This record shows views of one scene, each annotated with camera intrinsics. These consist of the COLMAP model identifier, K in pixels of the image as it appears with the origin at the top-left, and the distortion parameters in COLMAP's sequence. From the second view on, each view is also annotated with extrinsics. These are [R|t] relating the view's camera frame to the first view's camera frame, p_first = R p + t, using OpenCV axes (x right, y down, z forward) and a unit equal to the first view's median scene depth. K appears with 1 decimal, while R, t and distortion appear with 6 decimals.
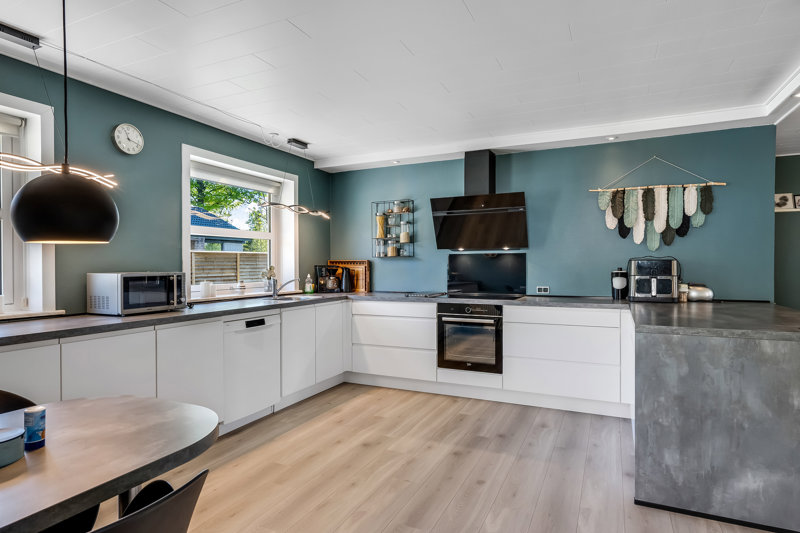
lens RADIAL K [[453.3, 0, 400.0], [0, 453.3, 266.5], [0, 0, 1]] dist [-0.021858, 0.001056]
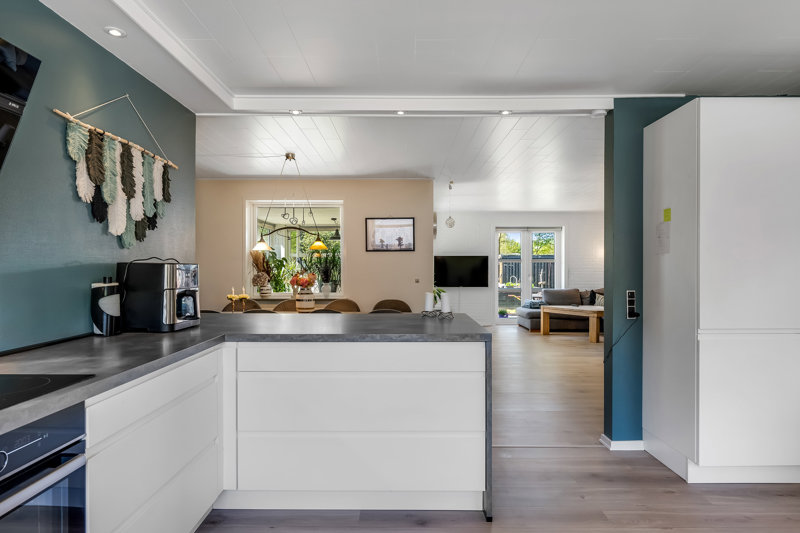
lens RADIAL K [[453.3, 0, 400.0], [0, 453.3, 266.5], [0, 0, 1]] dist [-0.021858, 0.001056]
pose [[-0.415098, 0.008214, 0.909740, -0.142062], [0.001917, 0.999965, -0.008154, -0.004471], [-0.909775, -0.001641, -0.415099, 0.894735]]
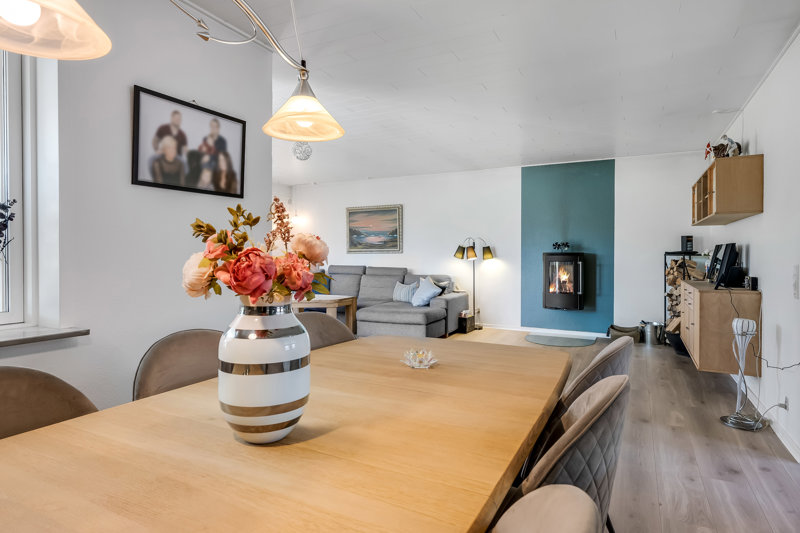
lens RADIAL K [[453.3, 0, 400.0], [0, 453.3, 266.5], [0, 0, 1]] dist [-0.021858, 0.001056]
pose [[-0.999986, -0.001338, 0.005093, 0.965844], [-0.001203, 0.999652, 0.026362, 0.013306], [-0.005126, 0.026356, -0.999639, 0.891130]]
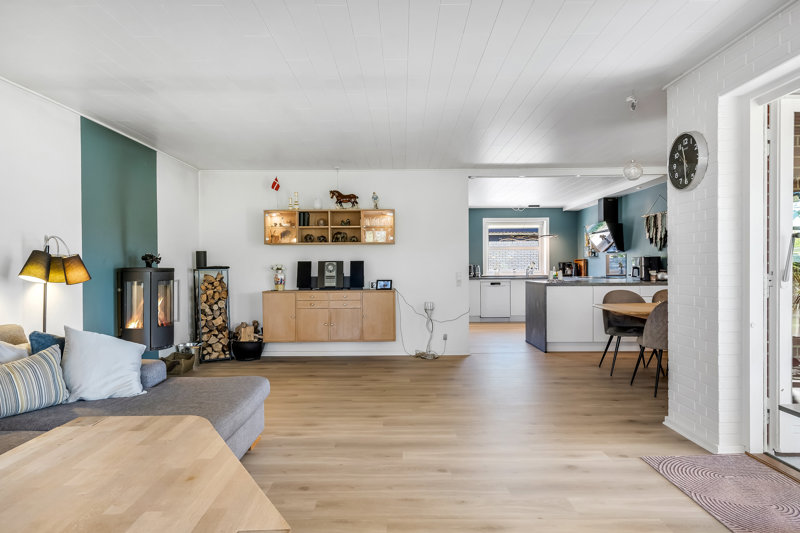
lens RADIAL K [[421.2, 0, 400.0], [0, 421.2, 266.5], [0, 0, 1]] dist [0.000309, 0.000408]
pose [[0.422761, 0.005300, -0.906226, 1.593688], [0.003622, 0.999965, 0.007538, 0.002283], [0.906234, -0.006469, 0.422727, -0.532539]]
